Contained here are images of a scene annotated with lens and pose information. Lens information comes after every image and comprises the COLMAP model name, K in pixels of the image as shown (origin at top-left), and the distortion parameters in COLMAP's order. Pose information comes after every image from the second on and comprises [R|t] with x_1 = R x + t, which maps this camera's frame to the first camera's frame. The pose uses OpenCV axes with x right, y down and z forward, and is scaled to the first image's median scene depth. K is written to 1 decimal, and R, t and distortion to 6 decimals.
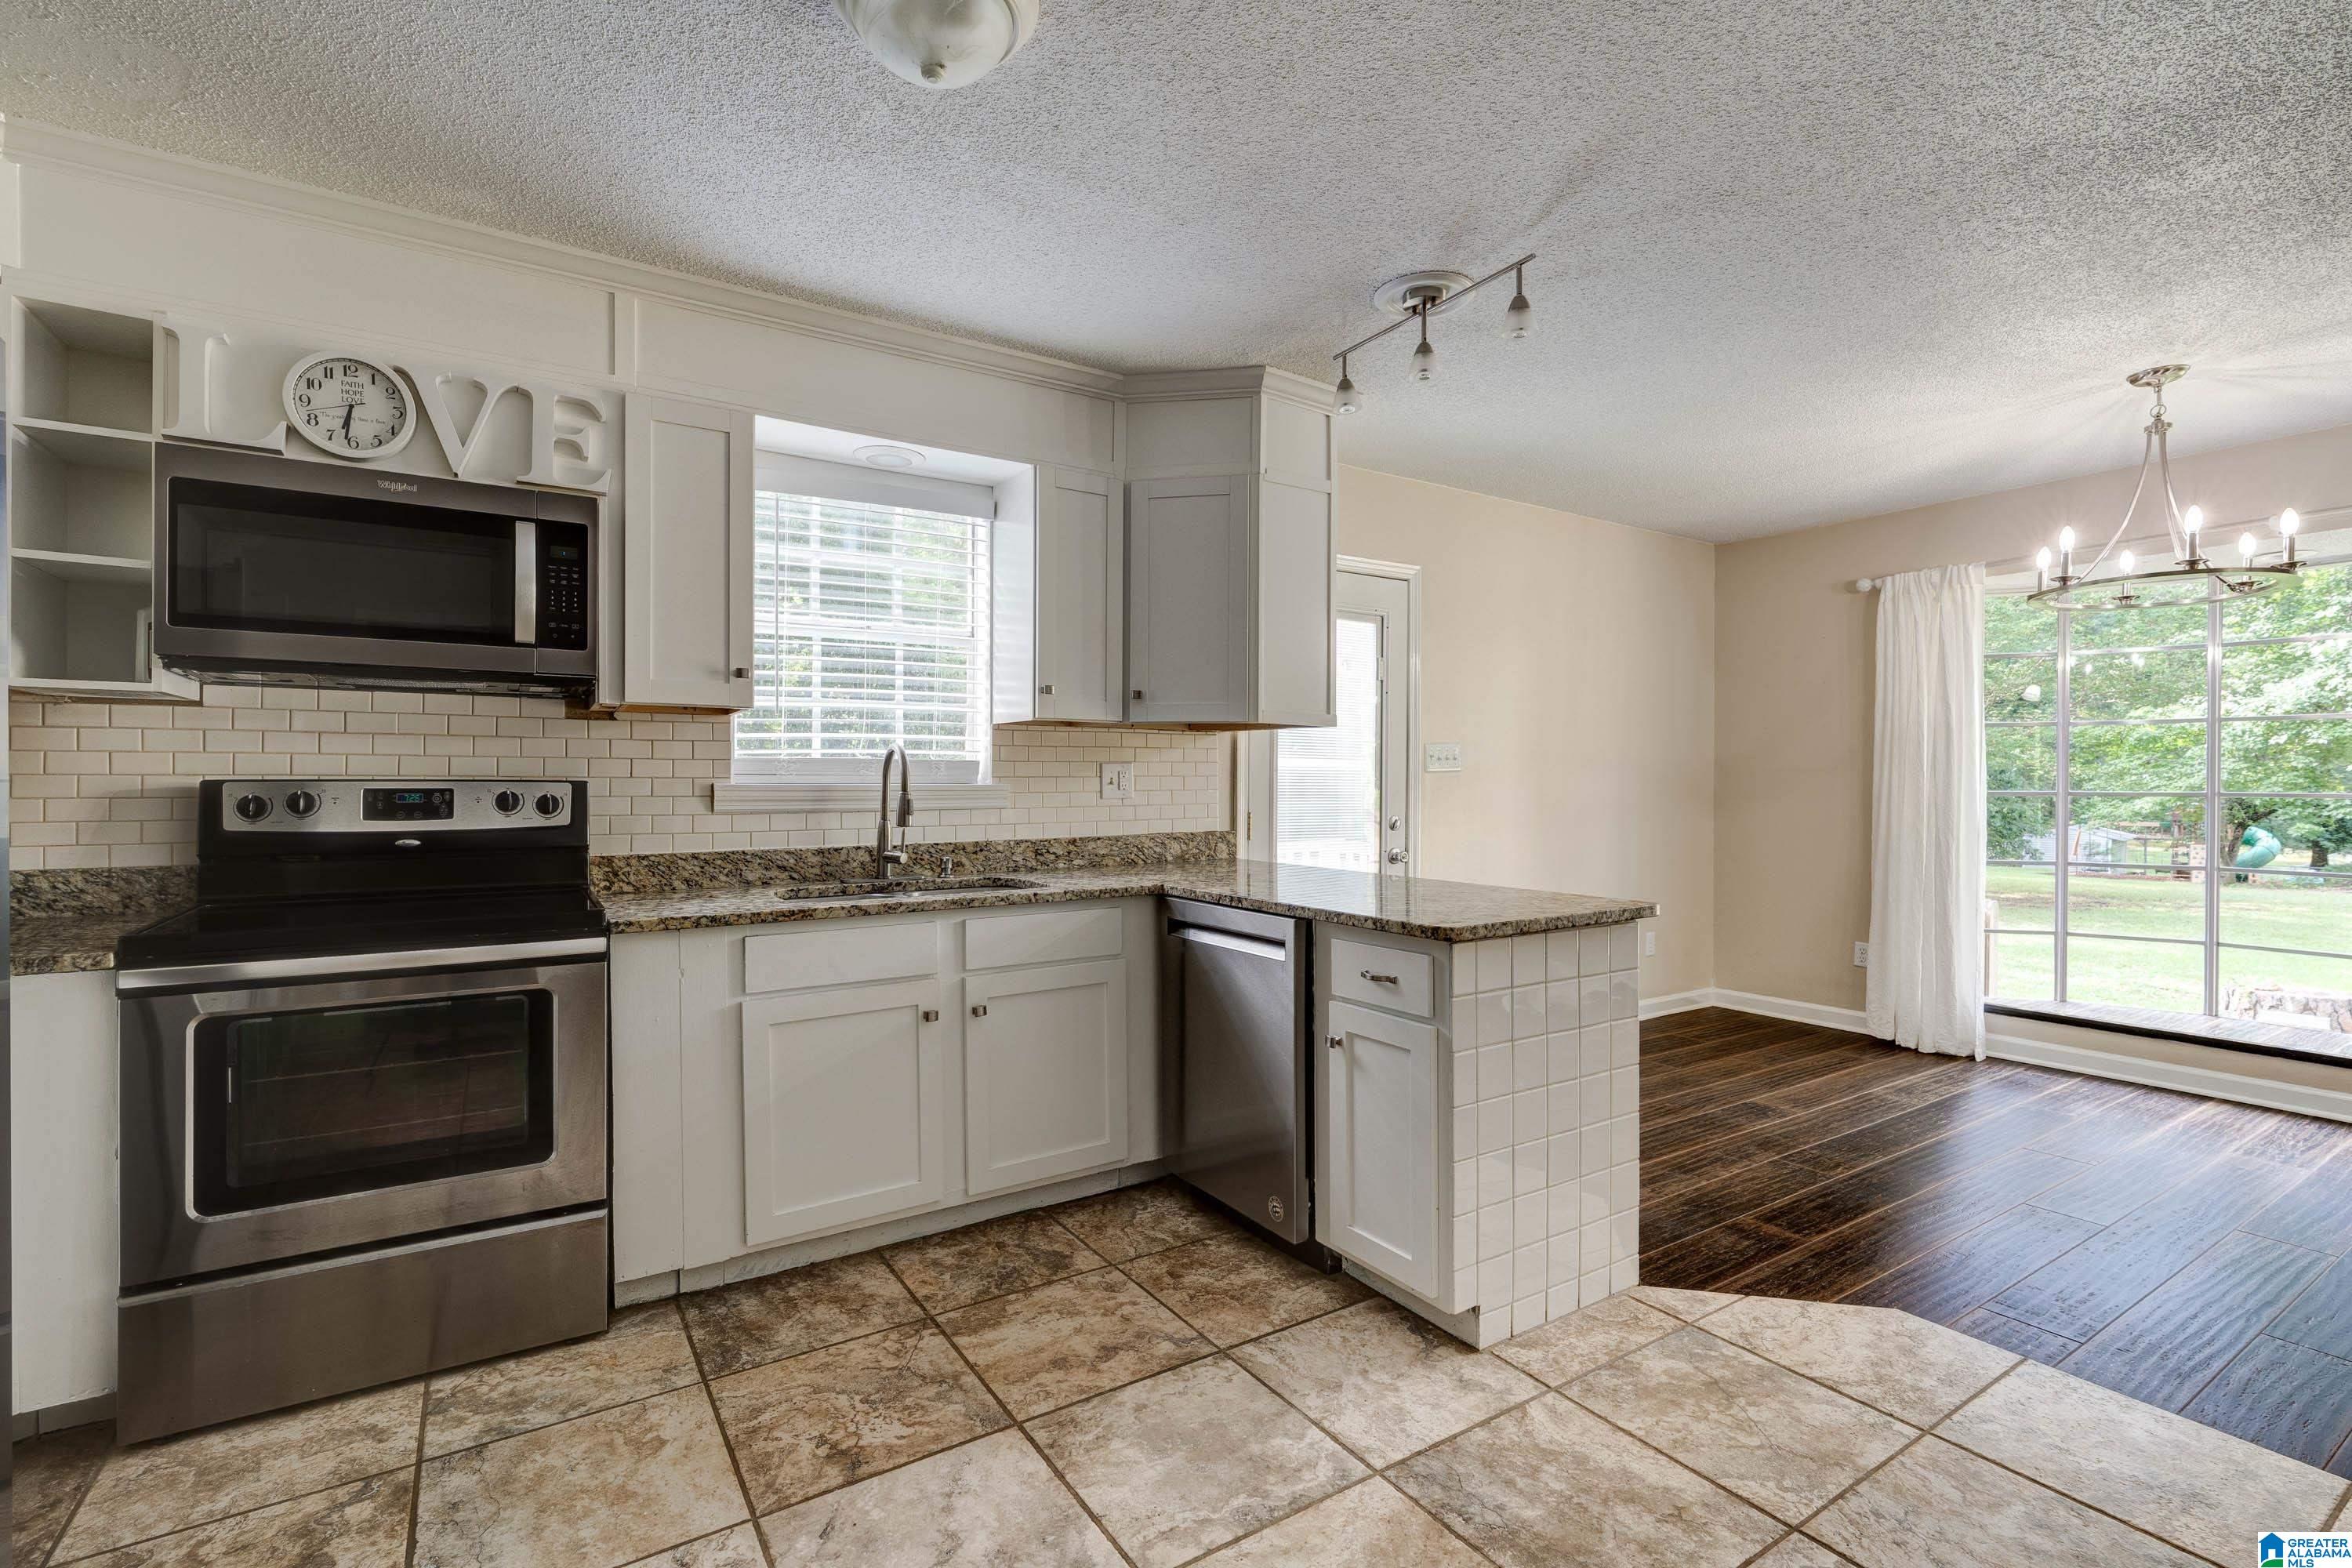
lens RADIAL K [[1064.8, 0, 1184.9], [0, 1064.8, 778.4], [0, 0, 1]] dist [-0.007136, 0.000758]
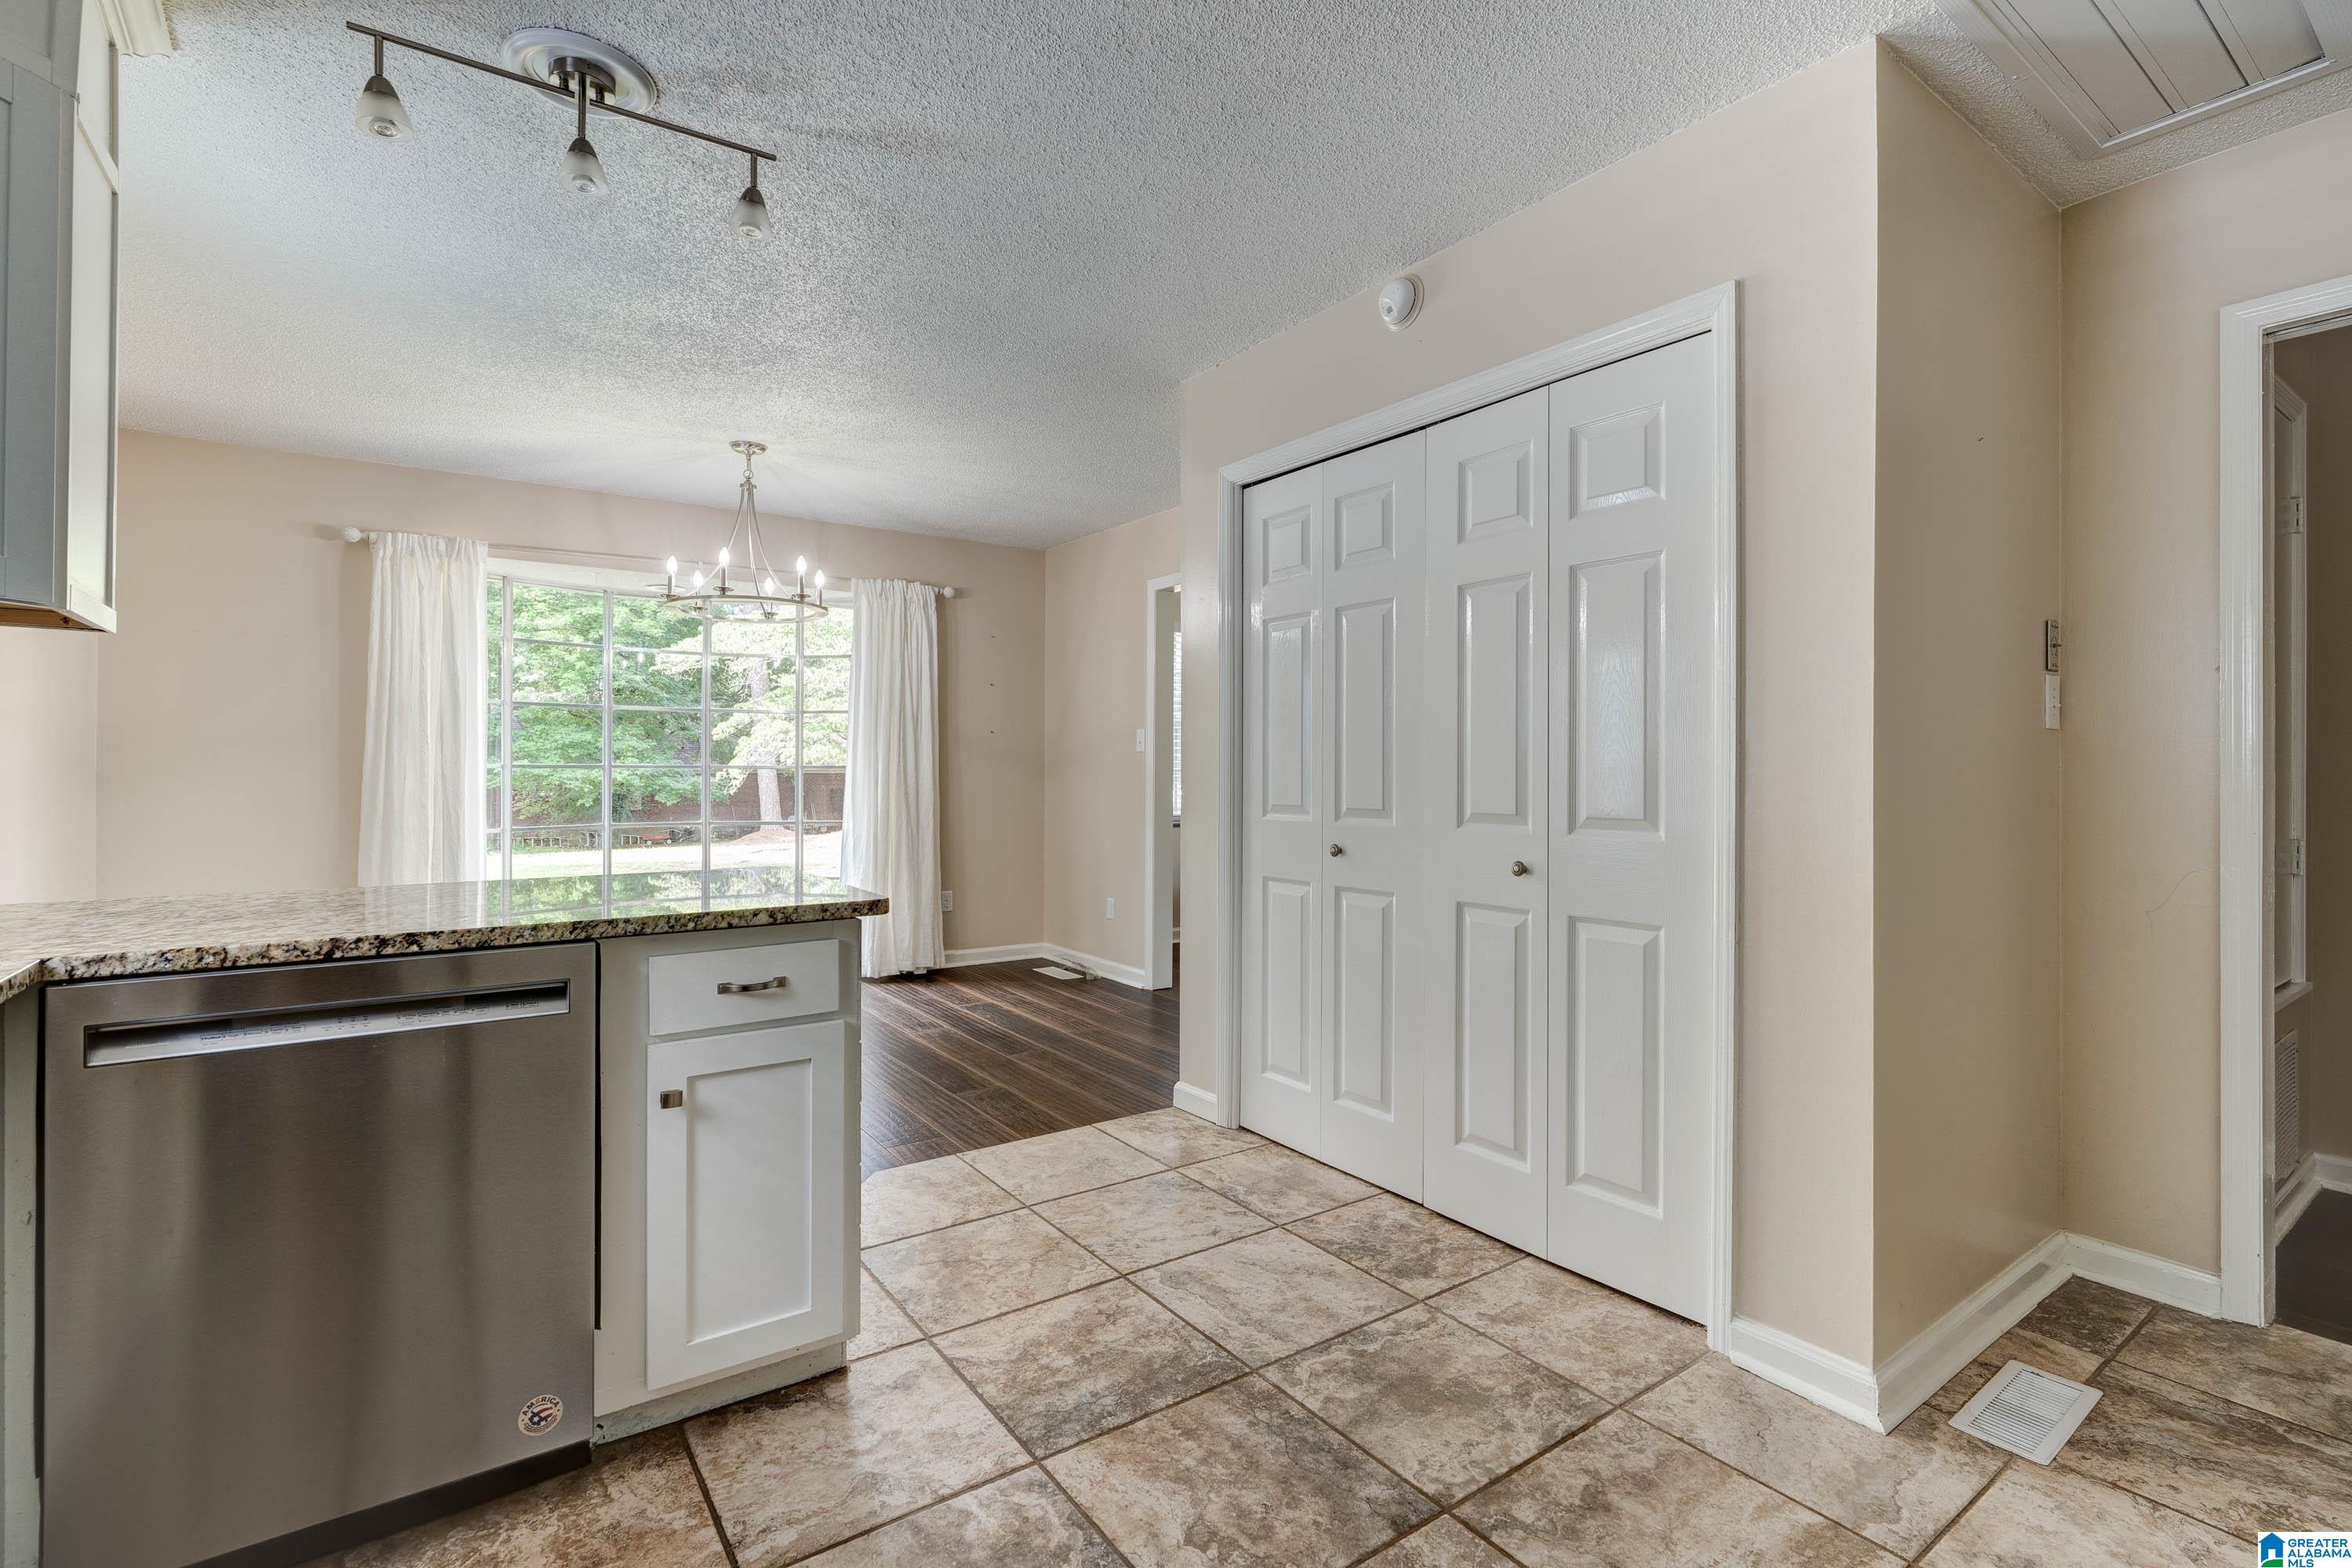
lens RADIAL K [[1064.8, 0, 1179.4], [0, 1064.8, 765.1], [0, 0, 1]] dist [-0.007136, 0.000758]
pose [[-0.041564, 0.000786, 0.999136, -0.576227], [-0.005076, 0.999987, -0.000998, 0.021977], [-0.999123, -0.005113, -0.041559, 0.679843]]
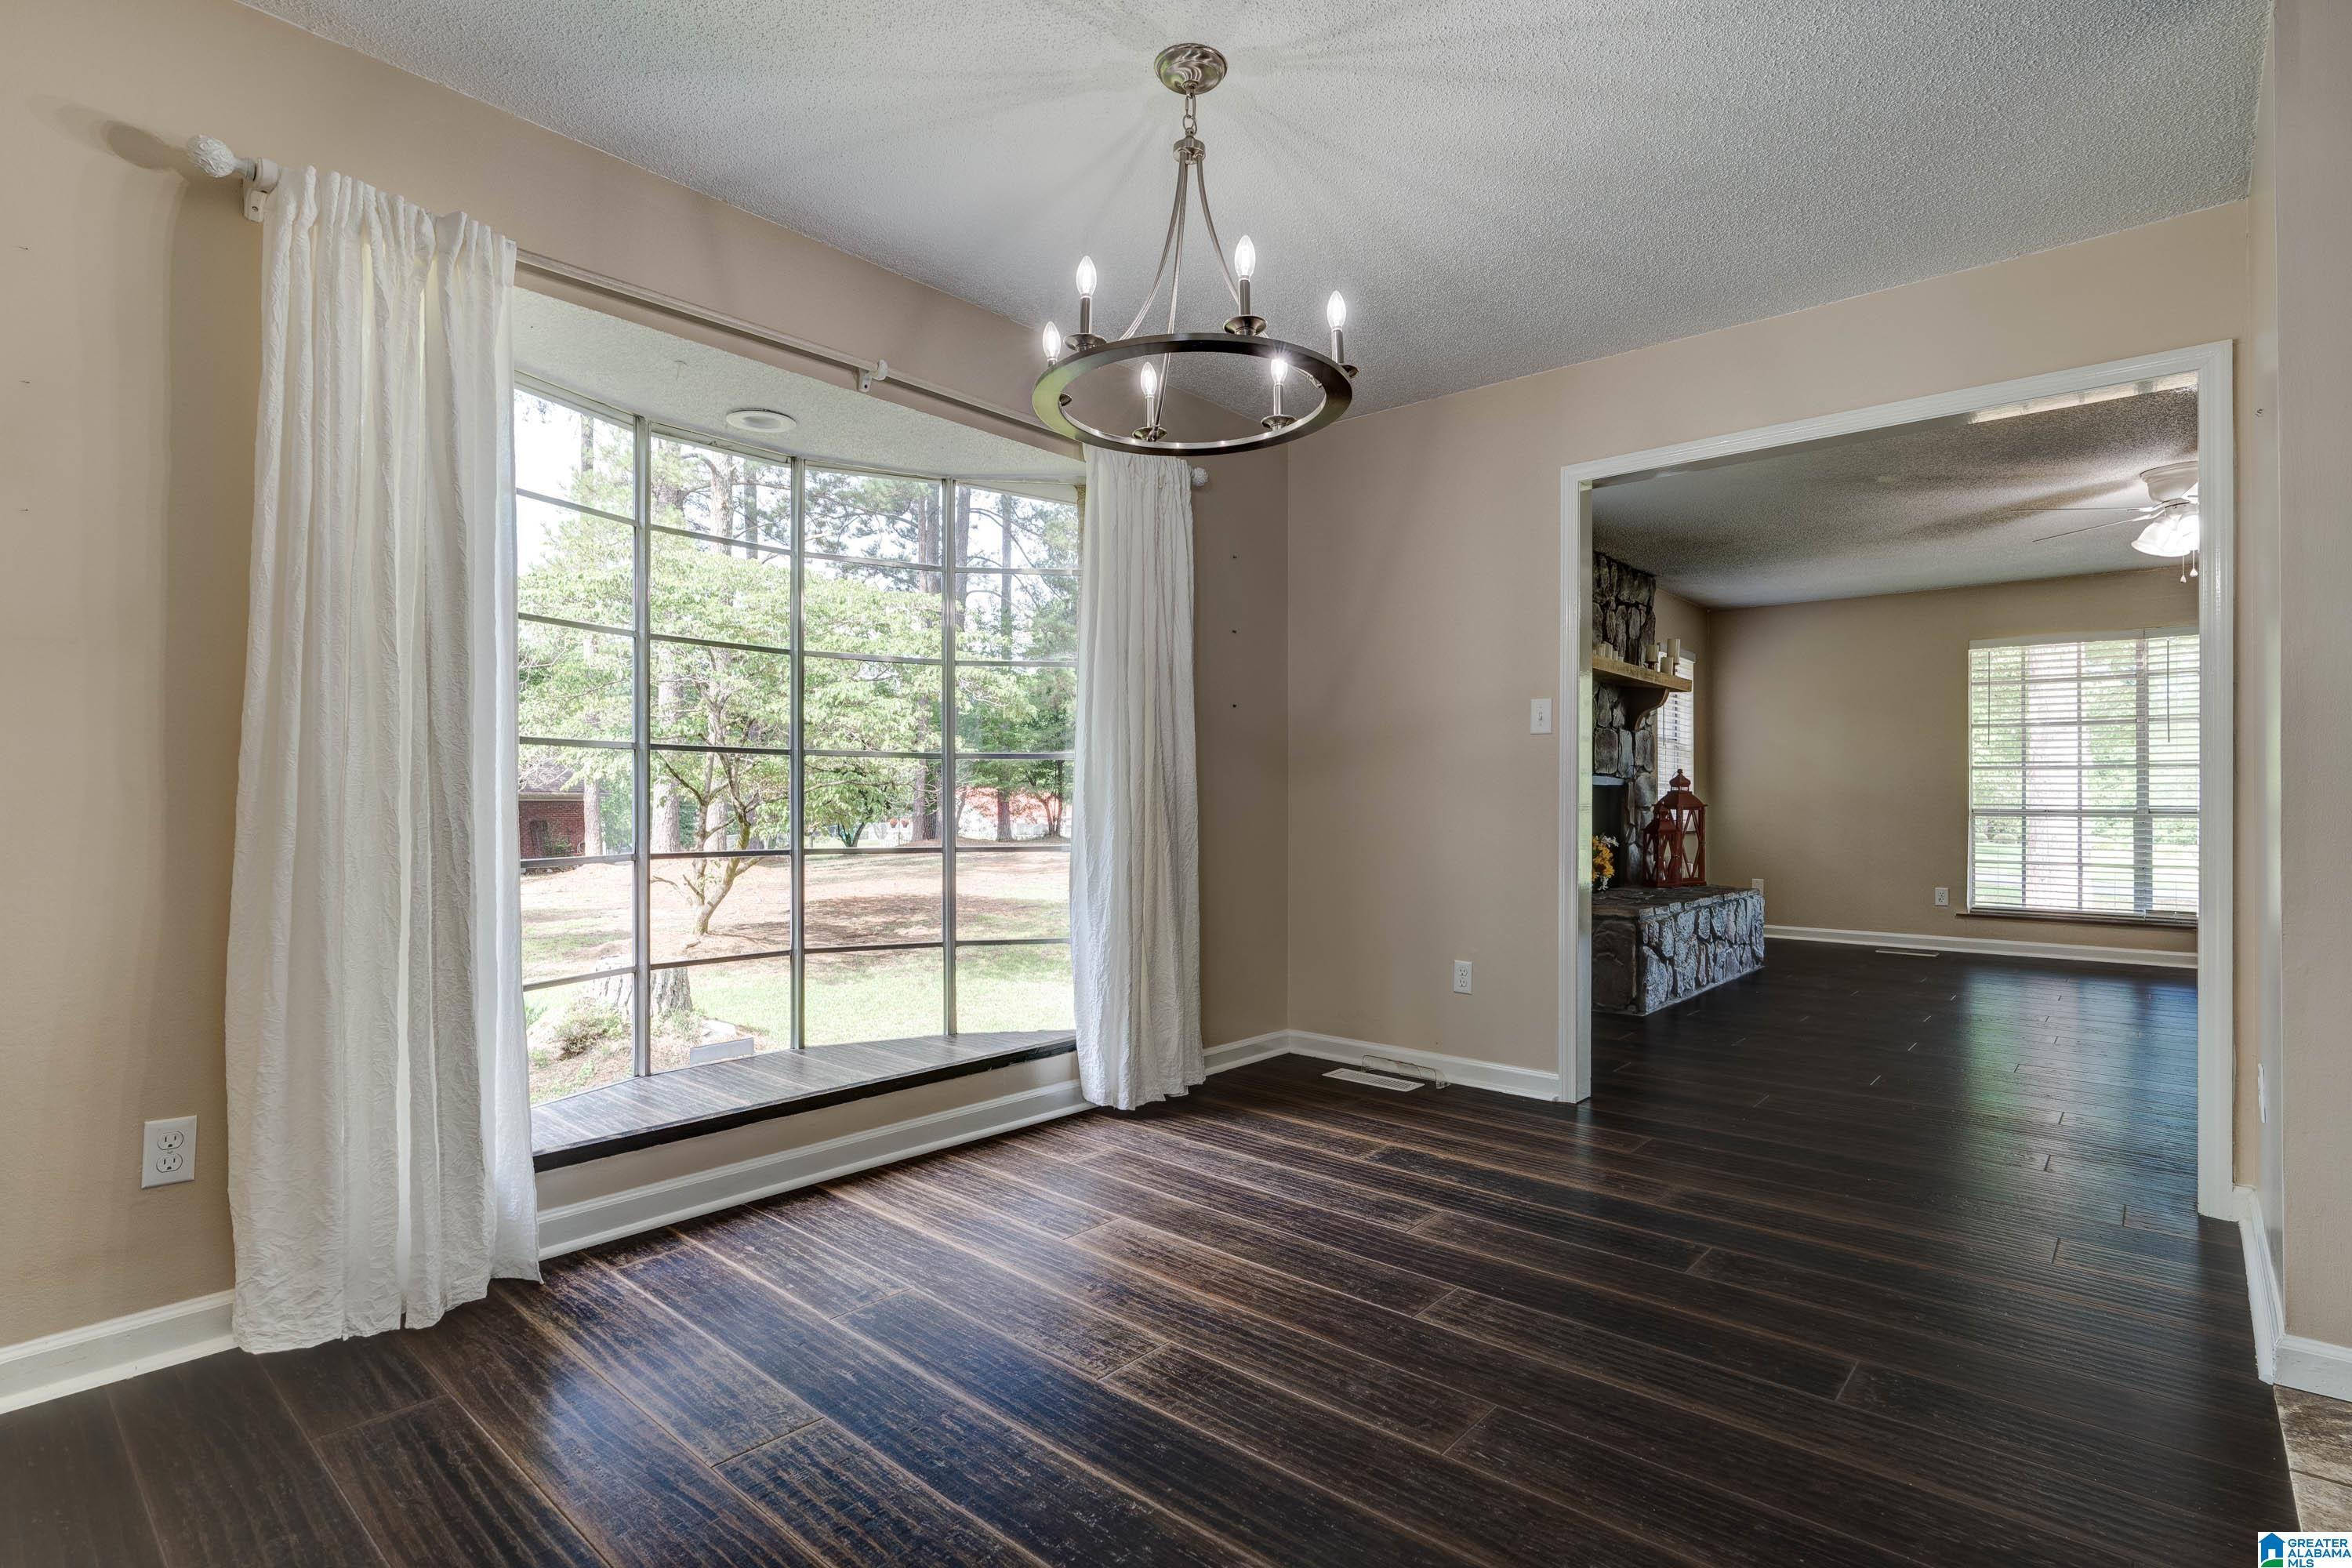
lens RADIAL K [[1122.8, 0, 1177.5], [0, 1122.8, 799.4], [0, 0, 1]] dist [-0.006565, 0.004157]
pose [[-0.256181, 0.000890, 0.966628, 0.347714], [-0.004601, 0.999987, -0.002140, 0.089445], [-0.966618, -0.004996, -0.256174, 1.558546]]
